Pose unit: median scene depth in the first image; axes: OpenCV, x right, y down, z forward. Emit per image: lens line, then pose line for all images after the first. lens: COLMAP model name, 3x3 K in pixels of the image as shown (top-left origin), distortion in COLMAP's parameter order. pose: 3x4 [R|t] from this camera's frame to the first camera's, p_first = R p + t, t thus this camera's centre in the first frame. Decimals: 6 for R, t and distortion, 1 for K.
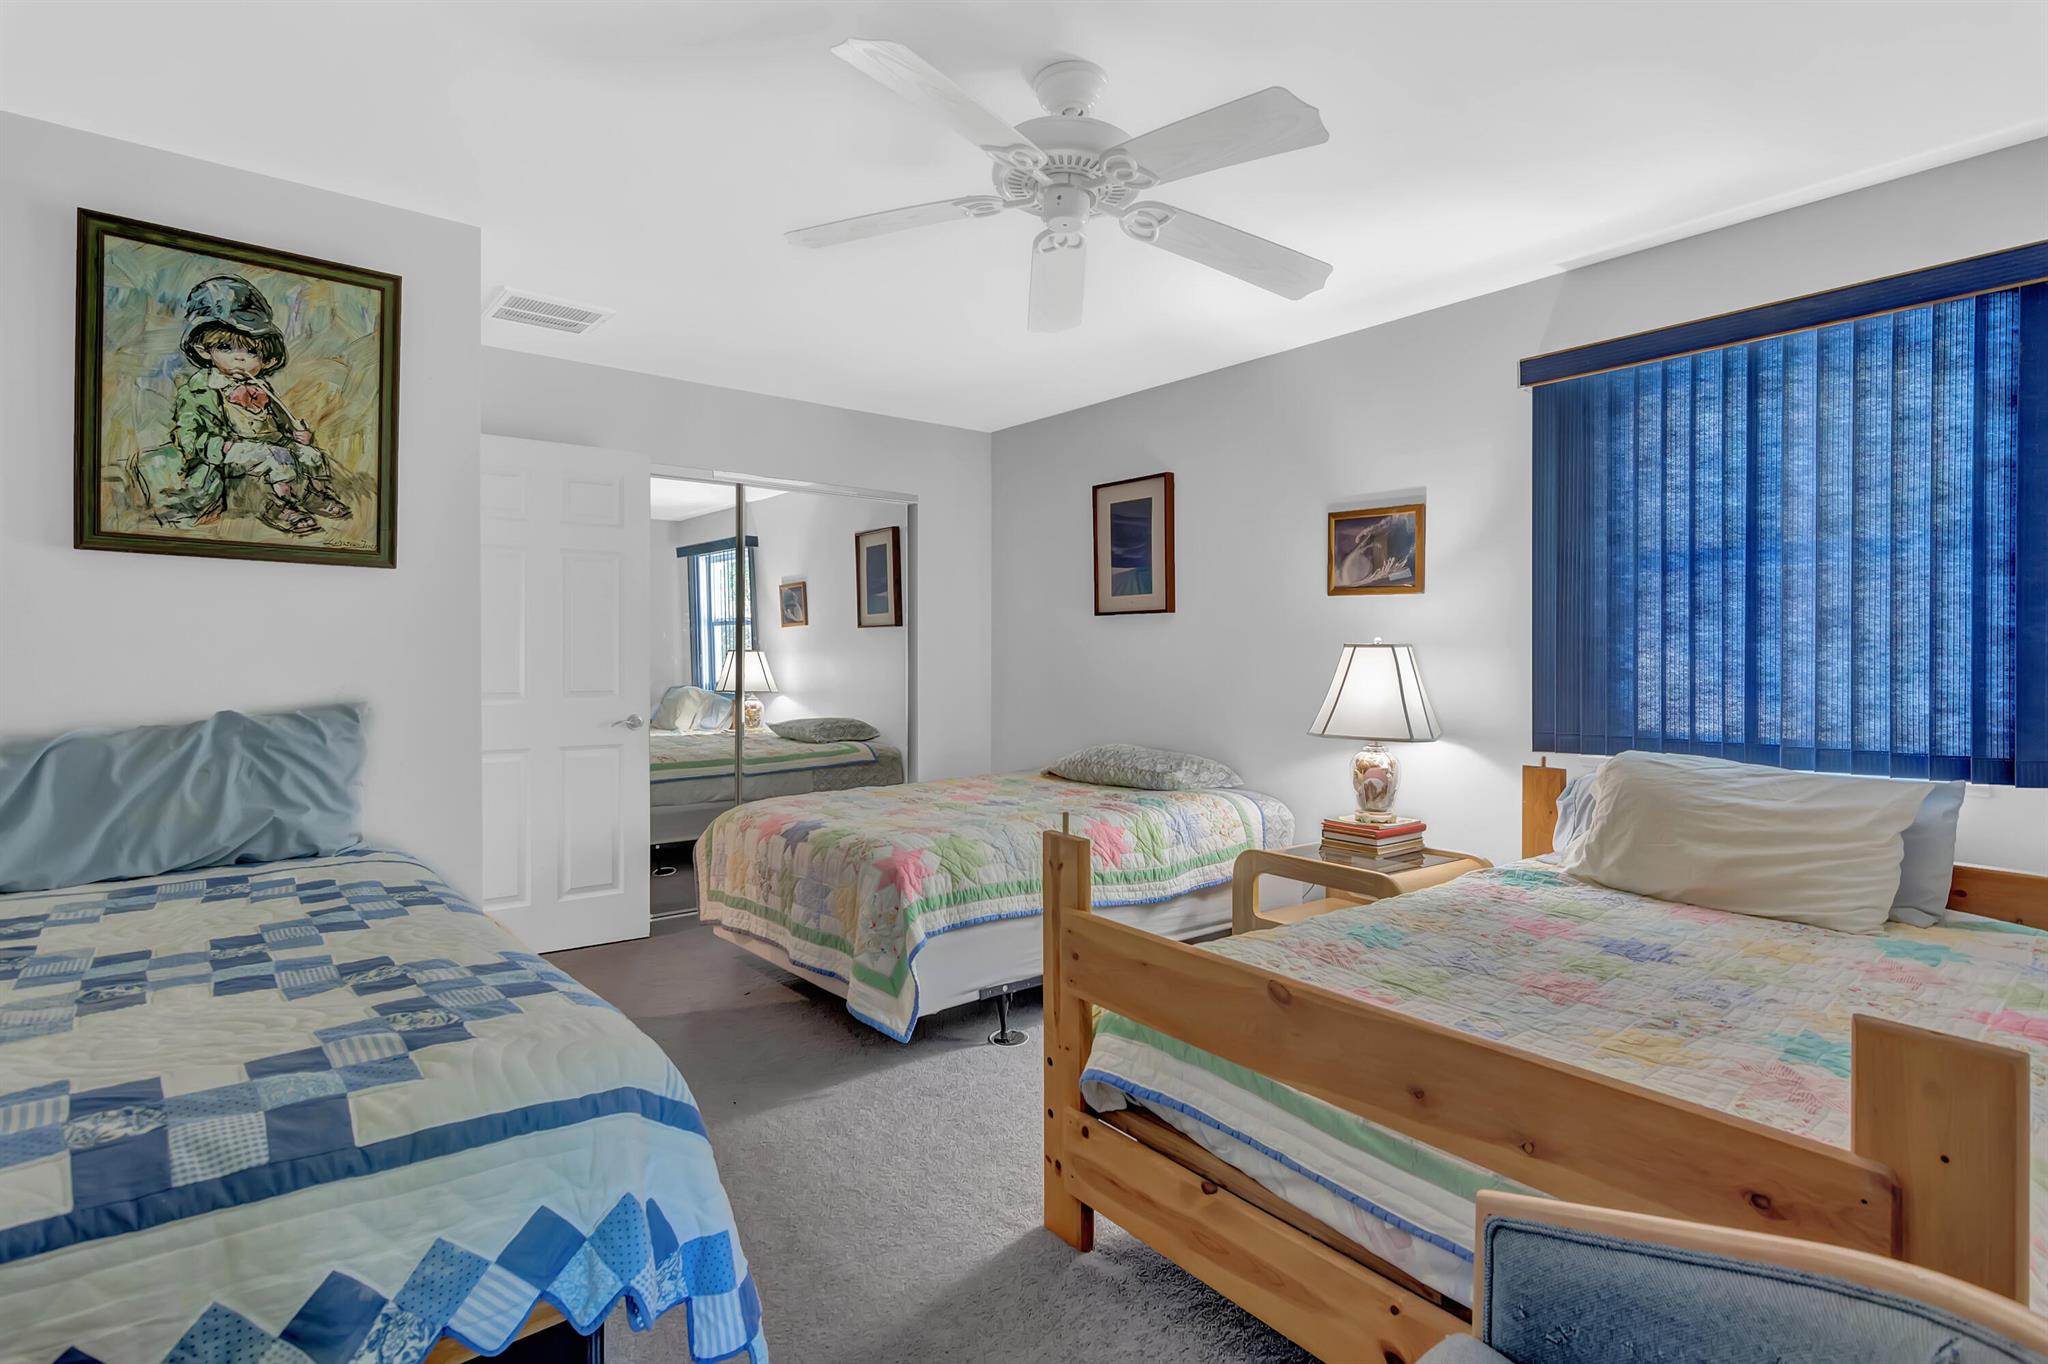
lens RADIAL K [[986.3, 0, 1022.0], [0, 986.3, 666.4], [0, 0, 1]] dist [0.006880, 0.001240]
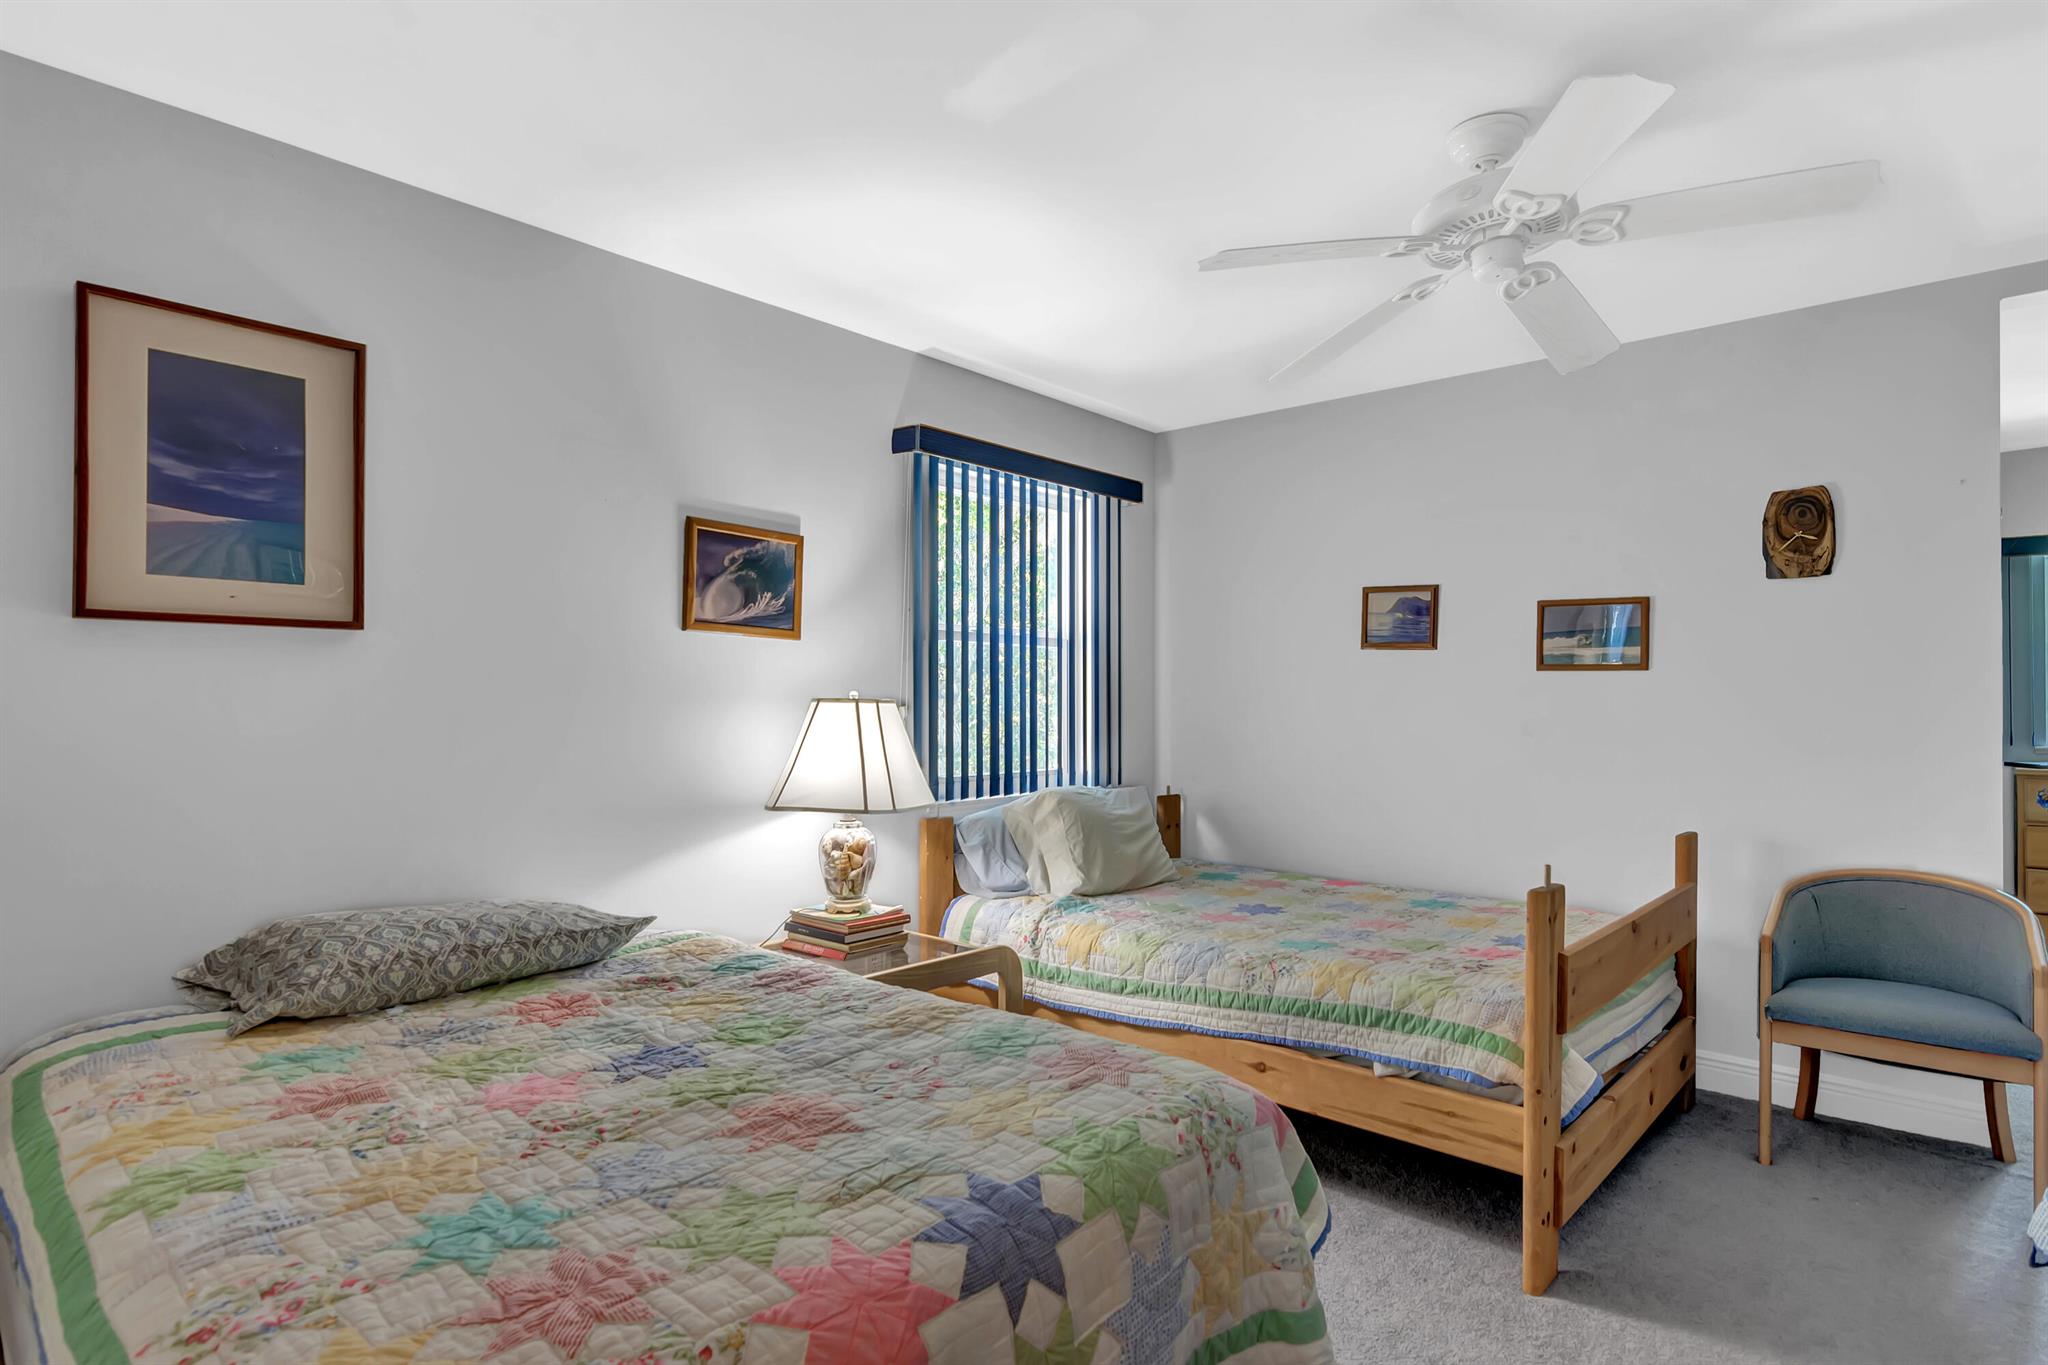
lens RADIAL K [[1077.2, 0, 1022.0], [0, 1077.2, 691.8], [0, 0, 1]] dist [-0.008123, -0.000674]
pose [[-0.161565, 0.012189, 0.986787, -0.521121], [0.015028, 0.999838, -0.009890, -0.015861], [-0.986748, 0.013231, -0.161722, 0.917540]]
